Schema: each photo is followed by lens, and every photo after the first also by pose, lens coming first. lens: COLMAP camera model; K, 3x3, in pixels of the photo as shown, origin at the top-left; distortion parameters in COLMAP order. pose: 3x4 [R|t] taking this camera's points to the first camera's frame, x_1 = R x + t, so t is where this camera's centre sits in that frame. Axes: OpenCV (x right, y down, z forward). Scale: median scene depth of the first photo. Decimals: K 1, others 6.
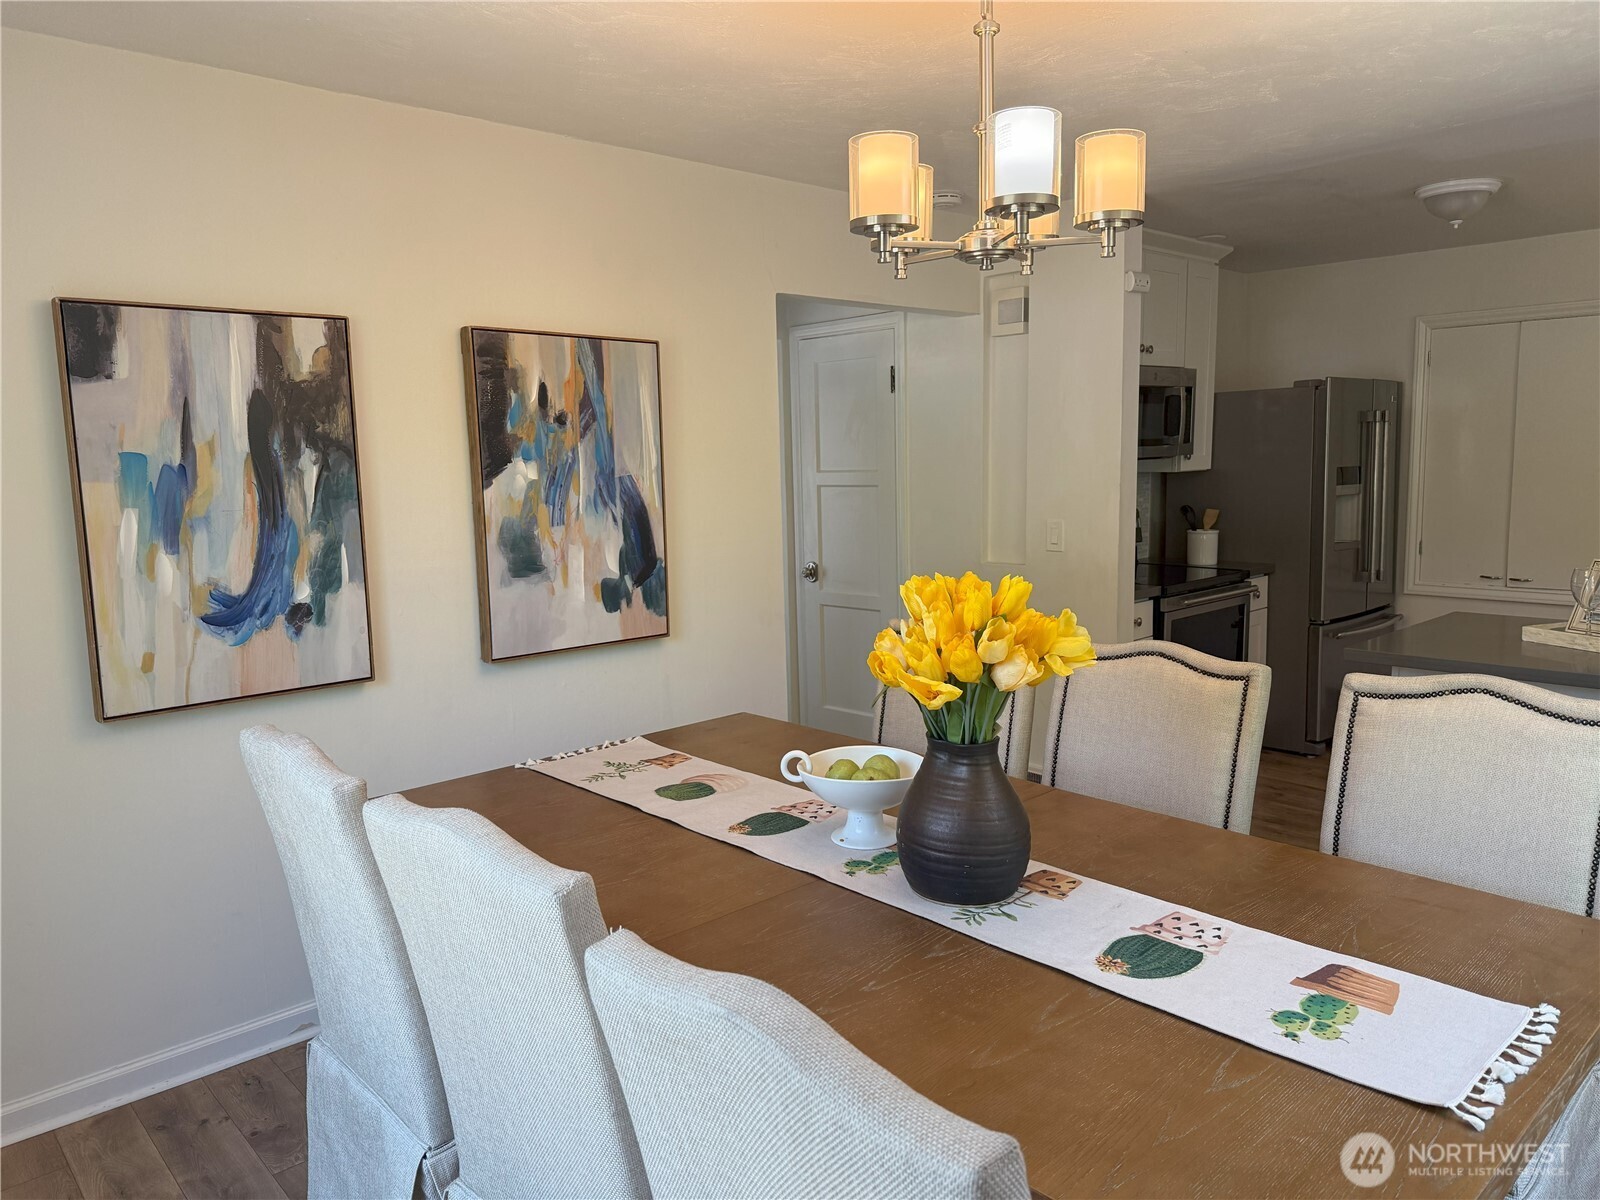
lens RADIAL K [[1136.5, 0, 793.6], [0, 1136.5, 599.7], [0, 0, 1]] dist [0.037686, -0.040139]
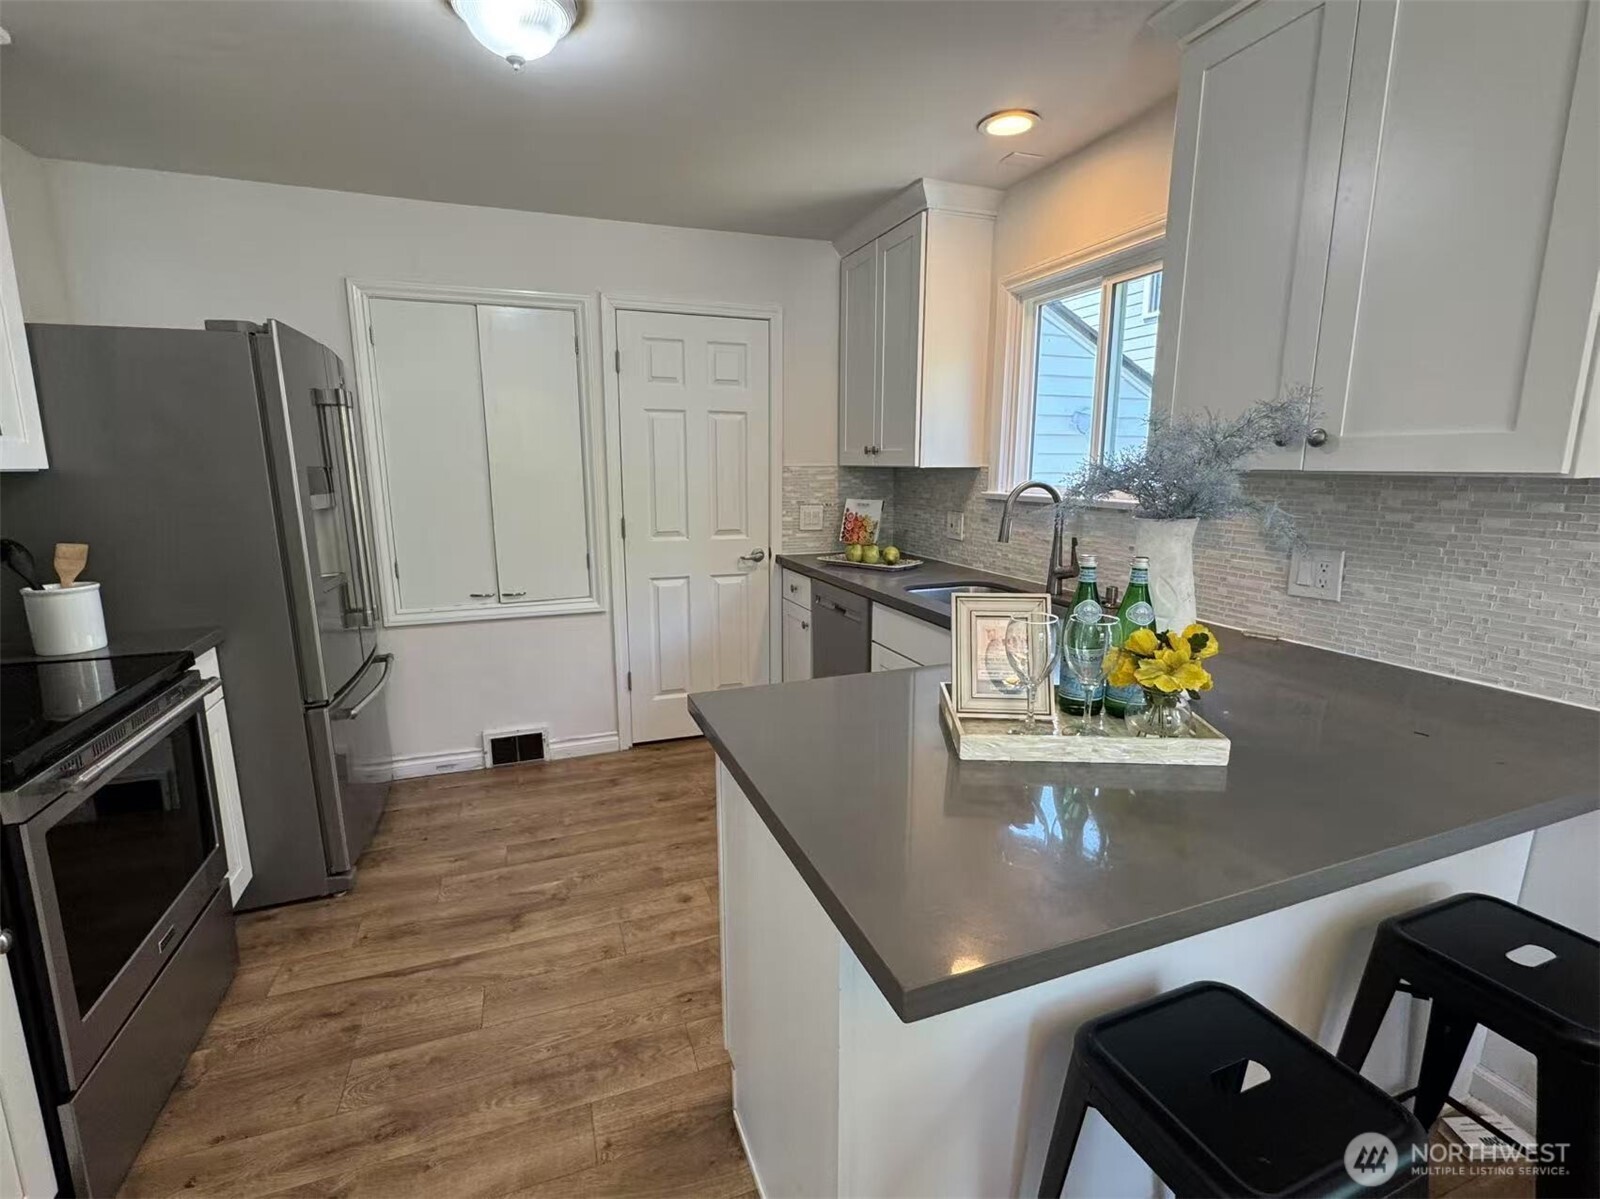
lens RADIAL K [[716.4, 0, 797.2], [0, 716.4, 597.8], [0, 0, 1]] dist [-0.003477, -0.000857]
pose [[0.359043, -0.146836, 0.921698, 0.143142], [0.101970, 0.987806, 0.117645, -0.047240], [-0.927734, 0.051746, 0.369638, 0.453959]]
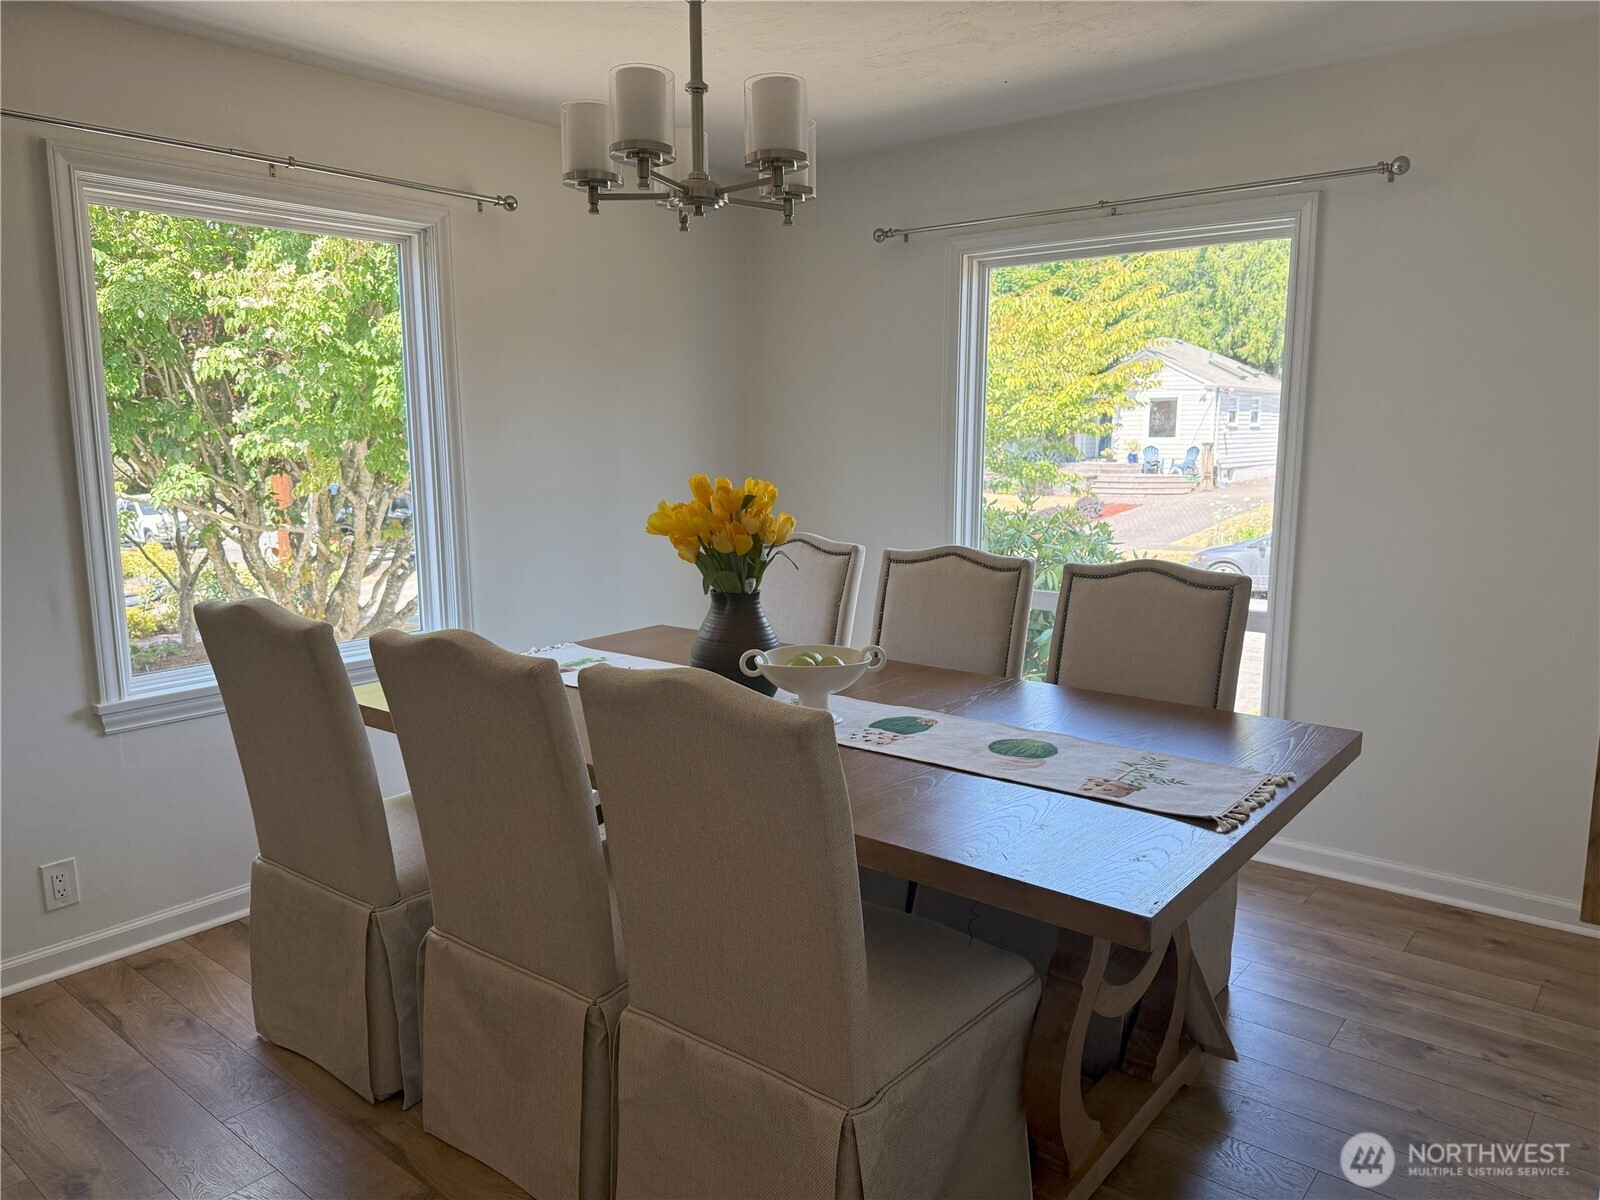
lens RADIAL K [[1104.1, 0, 798.8], [0, 1104.1, 602.1], [0, 0, 1]] dist [-0.000788, -0.002473]
pose [[-0.989456, 0.052806, -0.134865, 0.182943], [0.014006, 0.961687, 0.273790, -0.177864], [0.144155, 0.269015, -0.952287, 1.664899]]
